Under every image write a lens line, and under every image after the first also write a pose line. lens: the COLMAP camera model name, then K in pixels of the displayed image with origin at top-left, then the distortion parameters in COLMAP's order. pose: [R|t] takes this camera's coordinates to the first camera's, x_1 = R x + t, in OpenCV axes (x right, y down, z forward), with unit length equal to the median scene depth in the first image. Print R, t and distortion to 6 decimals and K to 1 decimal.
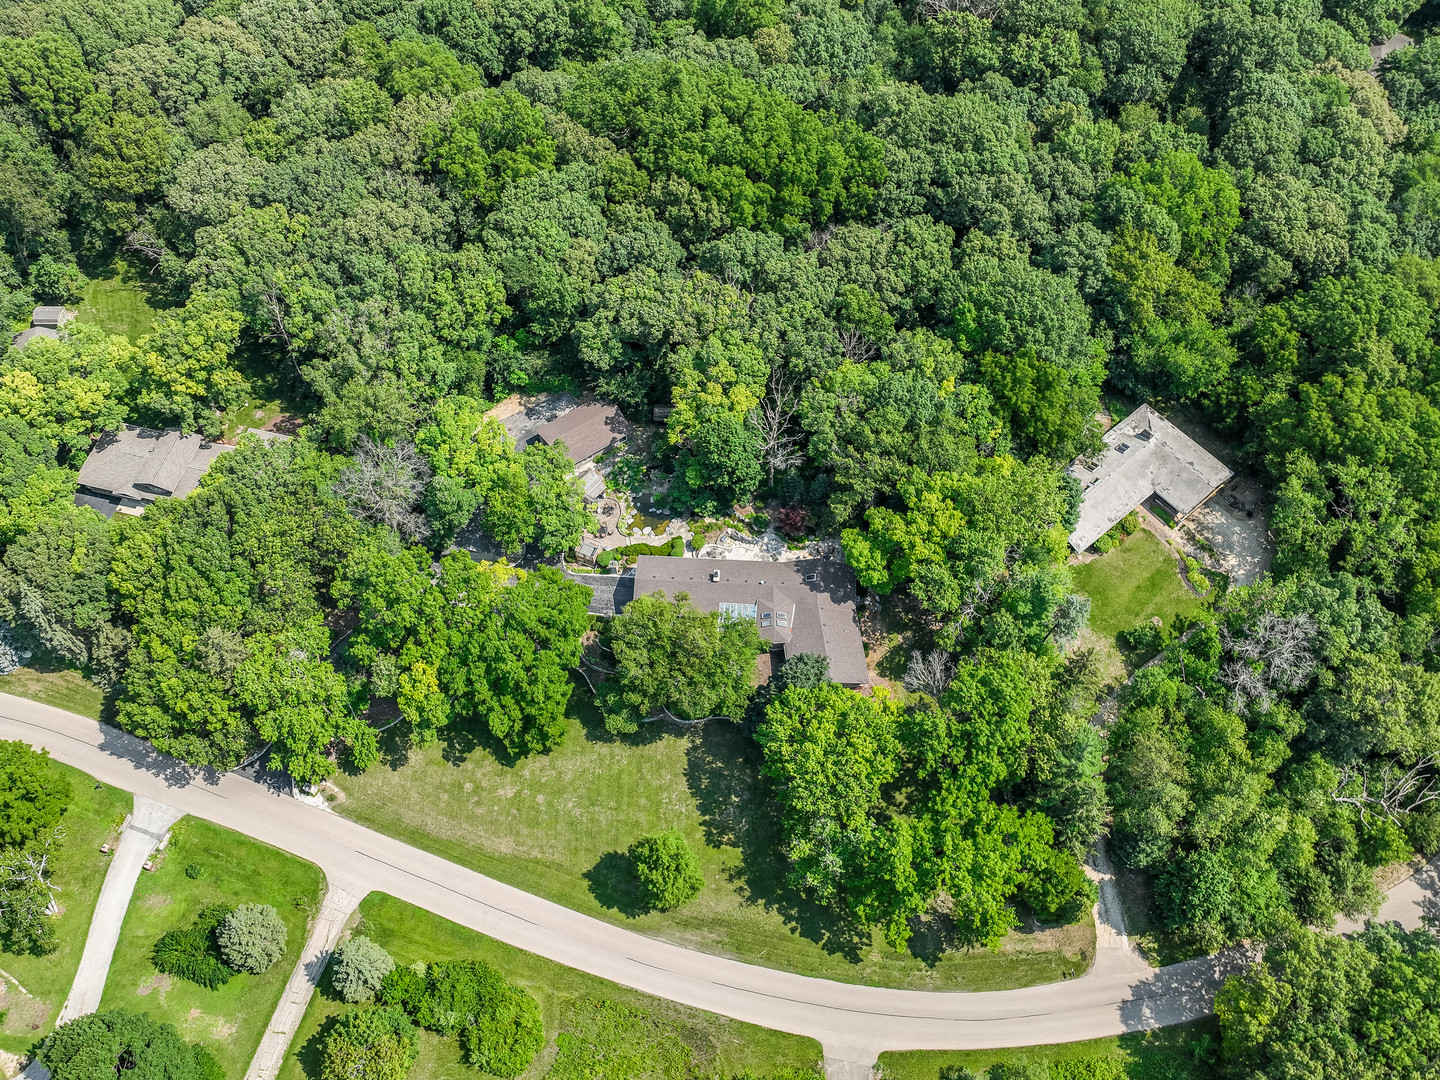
lens RADIAL K [[1265.4, 0, 717.2], [0, 1265.4, 532.7], [0, 0, 1]] dist [-0.004533, 0.003181]
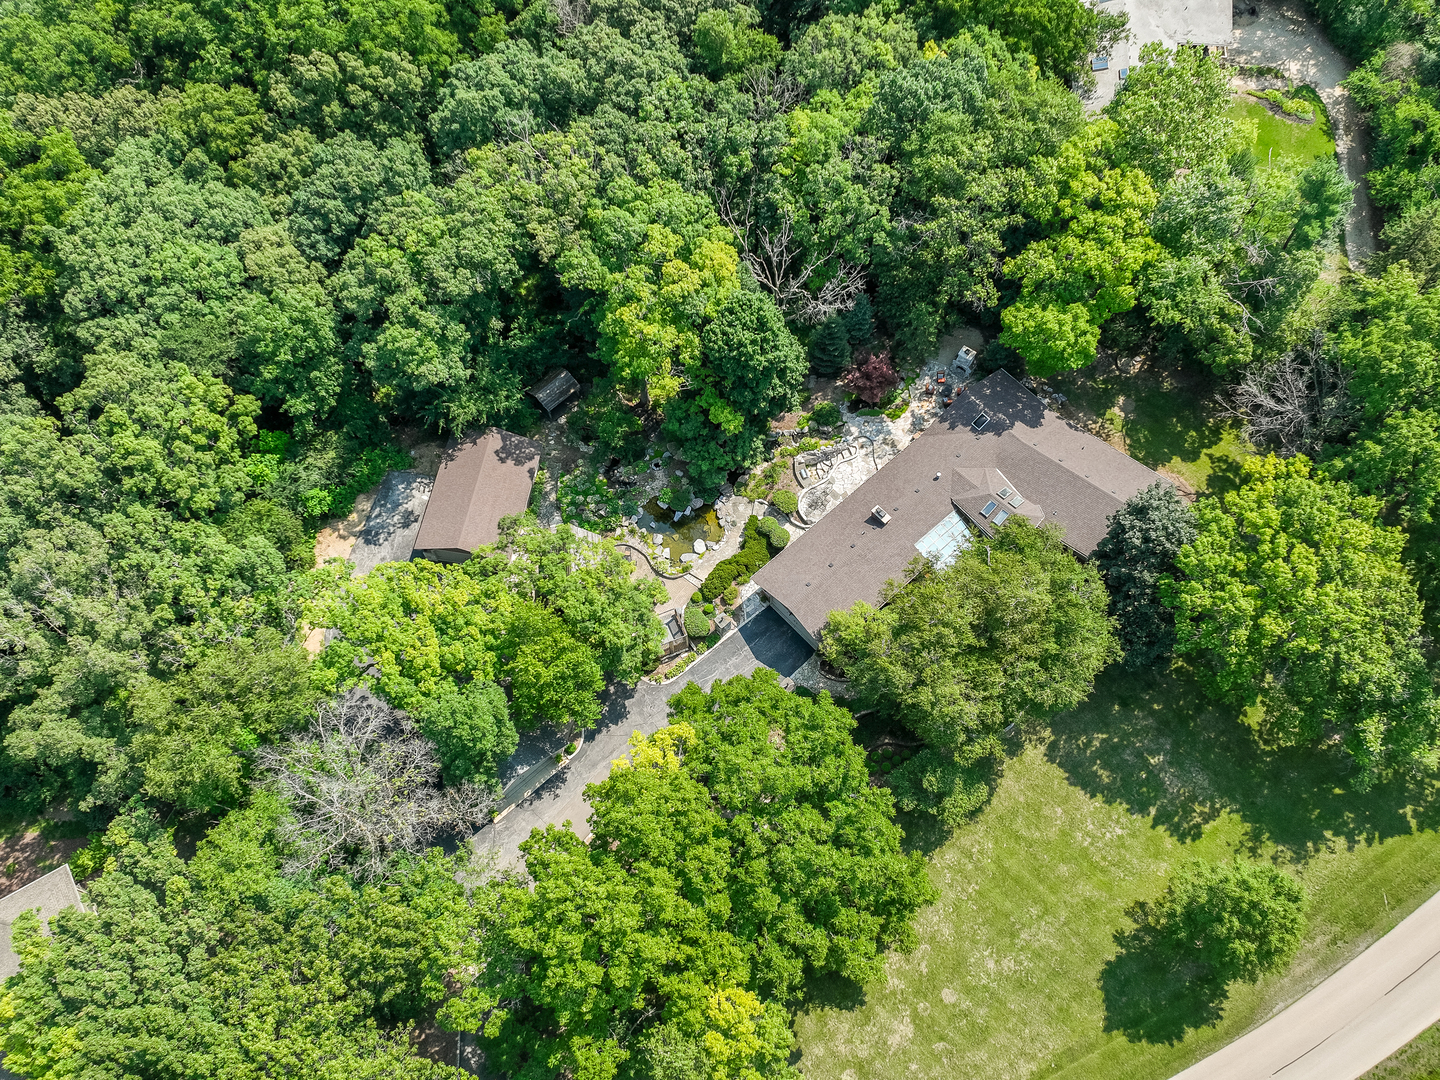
lens RADIAL K [[1265.4, 0, 726.5], [0, 1265.4, 546.5], [0, 0, 1]] dist [-0.004533, 0.003181]
pose [[0.696792, -0.643752, 0.316331, -0.241236], [0.621044, 0.762120, 0.182967, -0.105513], [-0.358868, 0.068966, 0.930837, 0.448604]]
